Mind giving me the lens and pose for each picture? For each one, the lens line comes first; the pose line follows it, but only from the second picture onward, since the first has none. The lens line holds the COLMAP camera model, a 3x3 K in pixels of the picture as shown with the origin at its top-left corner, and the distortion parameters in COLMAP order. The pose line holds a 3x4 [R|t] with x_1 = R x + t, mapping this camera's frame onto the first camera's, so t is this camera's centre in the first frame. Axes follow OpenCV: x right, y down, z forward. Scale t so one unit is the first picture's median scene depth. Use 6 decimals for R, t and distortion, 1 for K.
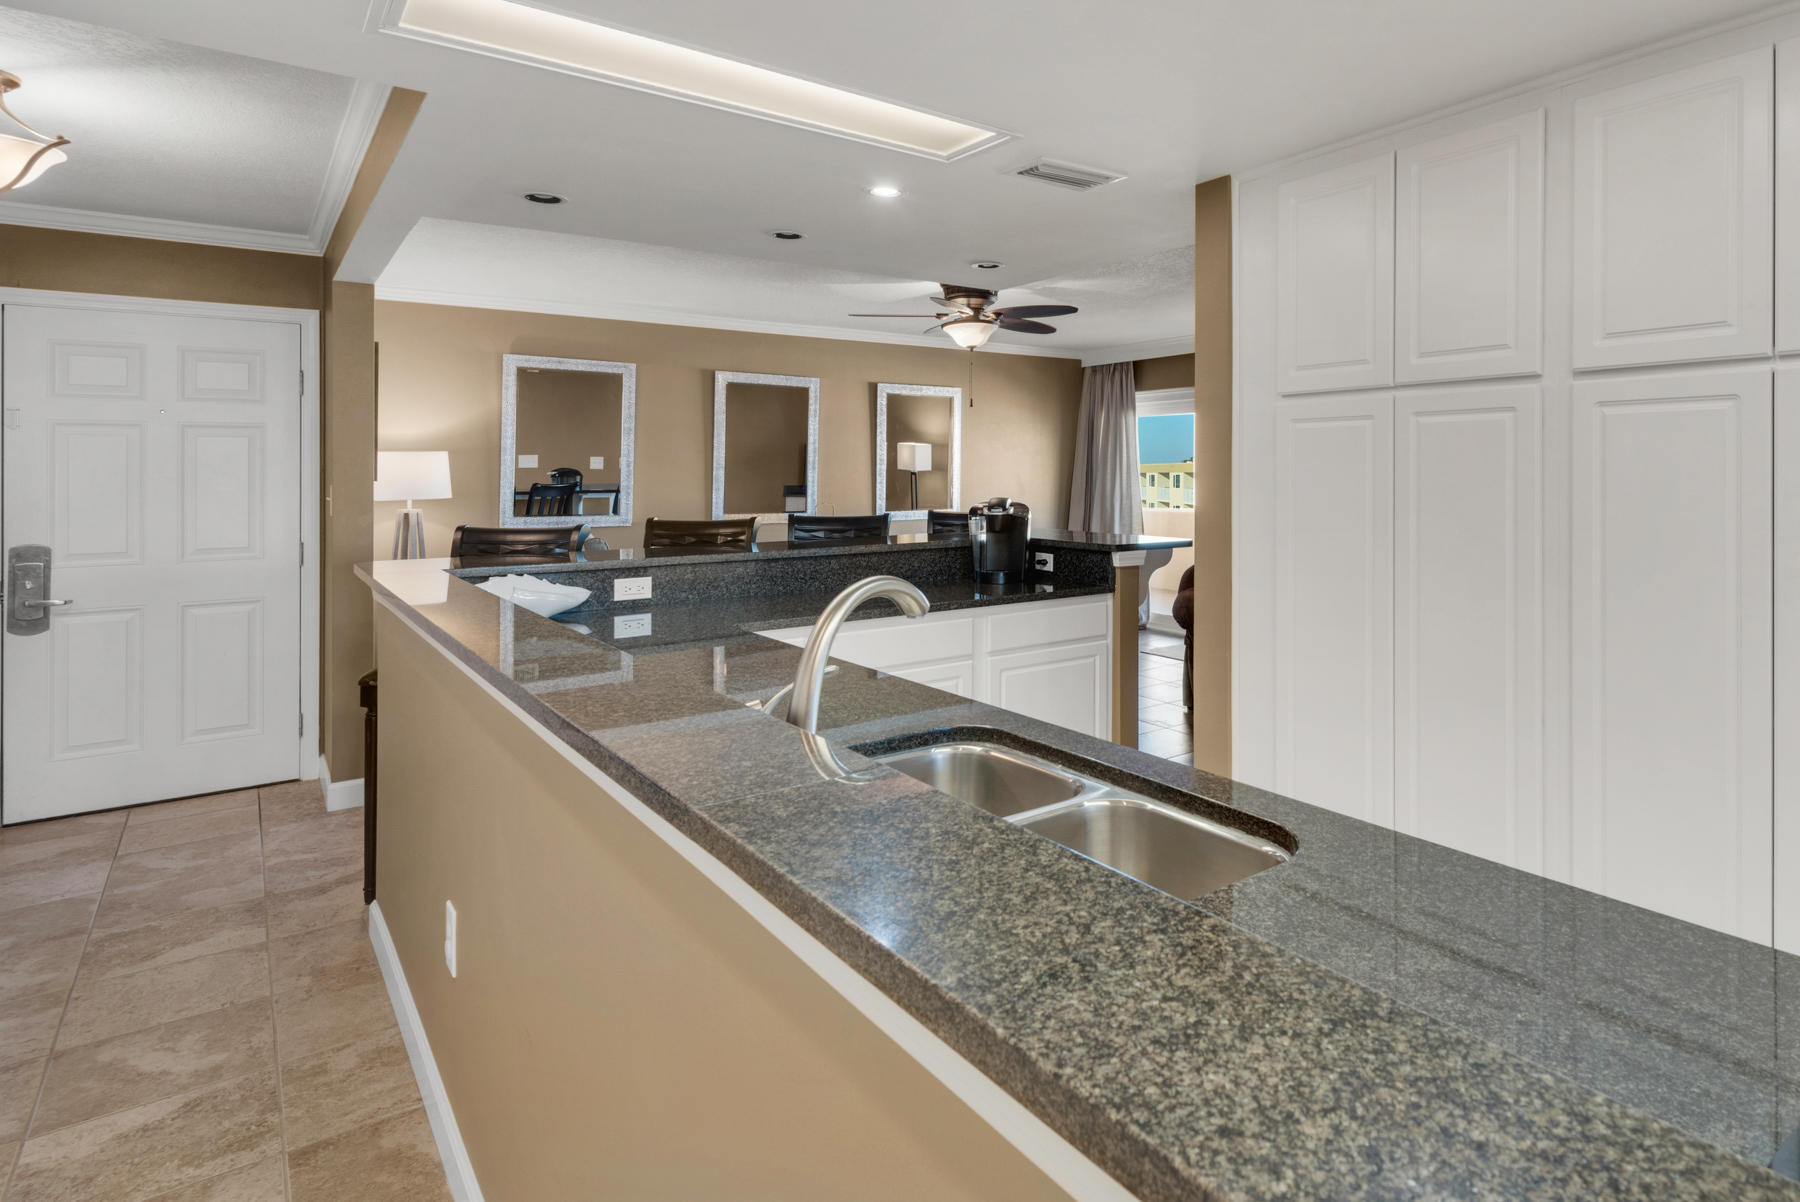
lens RADIAL K [[1040.5, 0, 1135.4], [0, 1040.5, 461.1], [0, 0, 1]] dist [-0.004999, 0.000128]
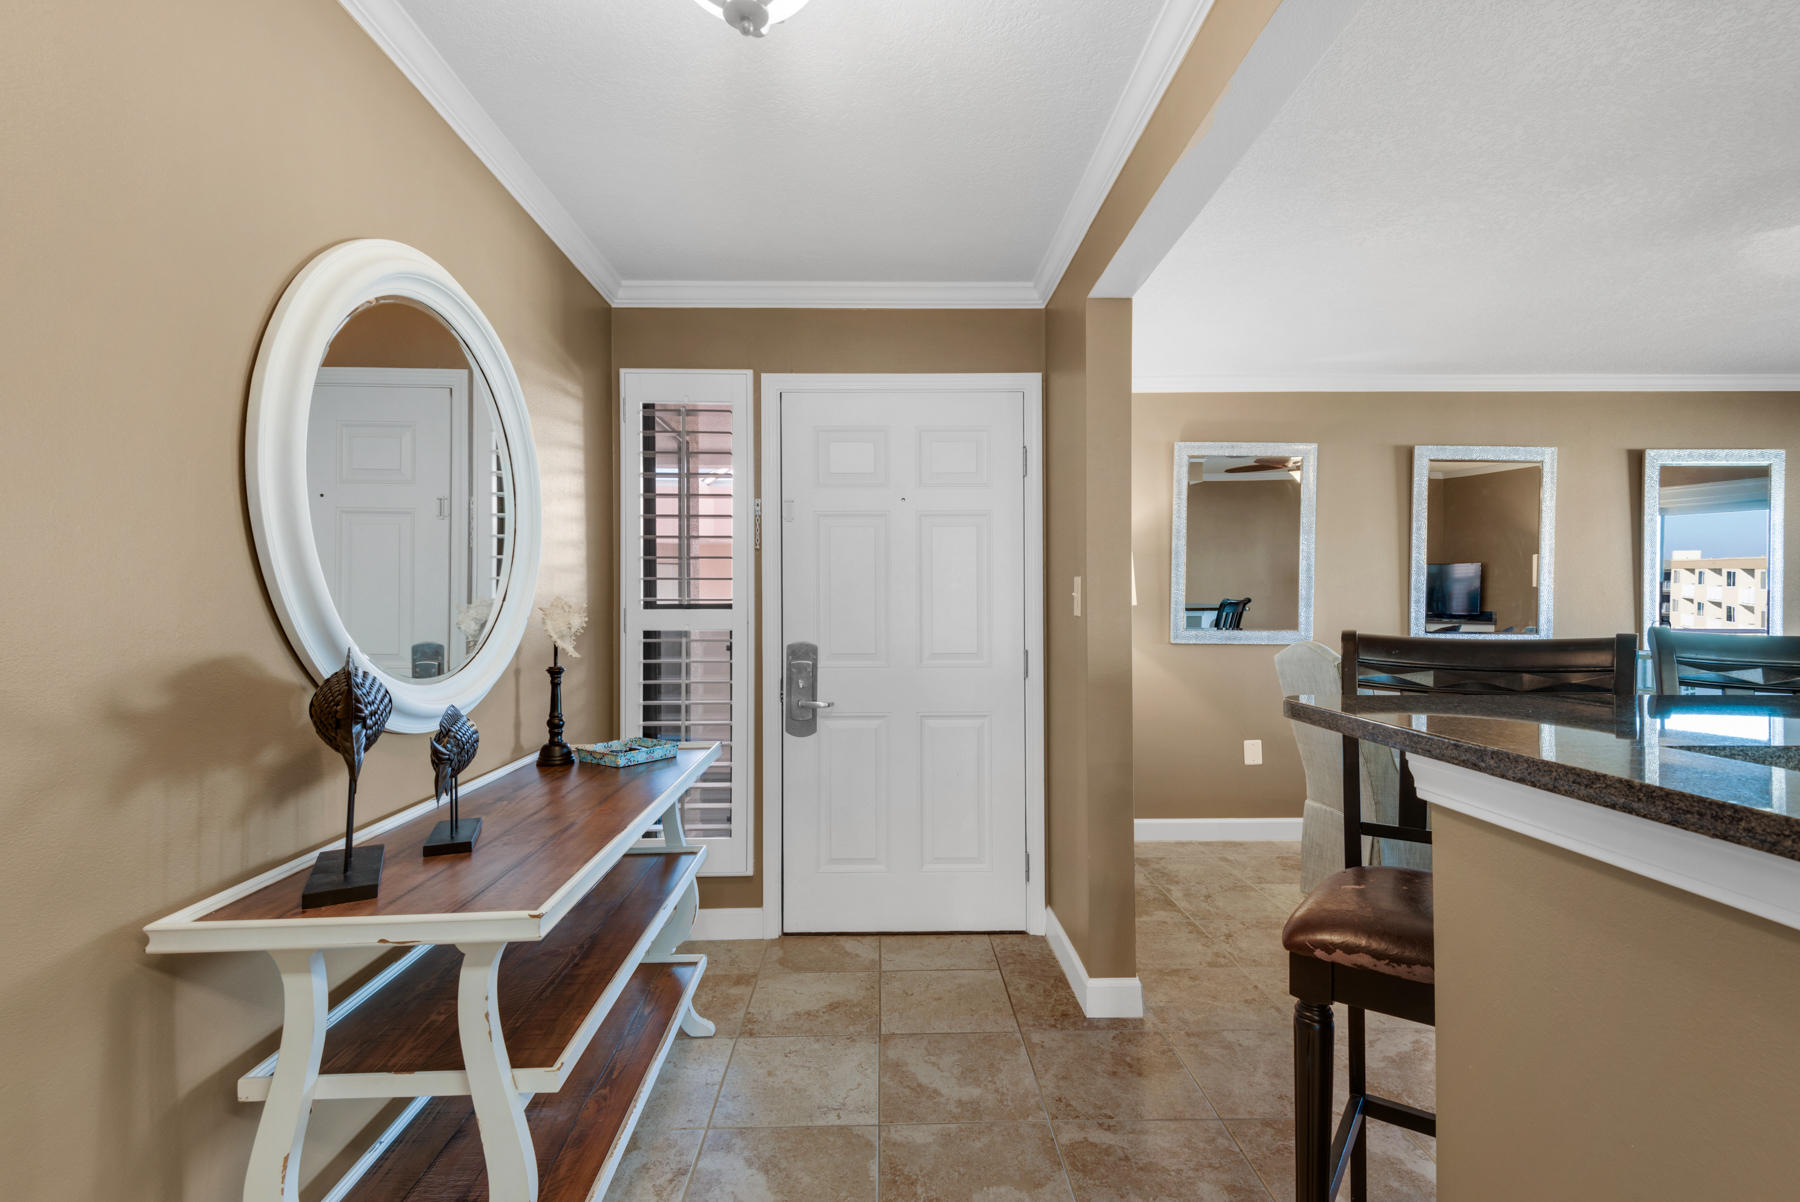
lens RADIAL K [[812.5, 0, 896.6], [0, 812.5, 607.5], [0, 0, 1]] dist [0.035659, -0.020799]
pose [[0.773131, 0.003465, -0.634236, -0.488725], [0.002600, 0.999959, 0.008633, 0.039925], [0.634240, -0.008323, 0.773091, 0.442985]]
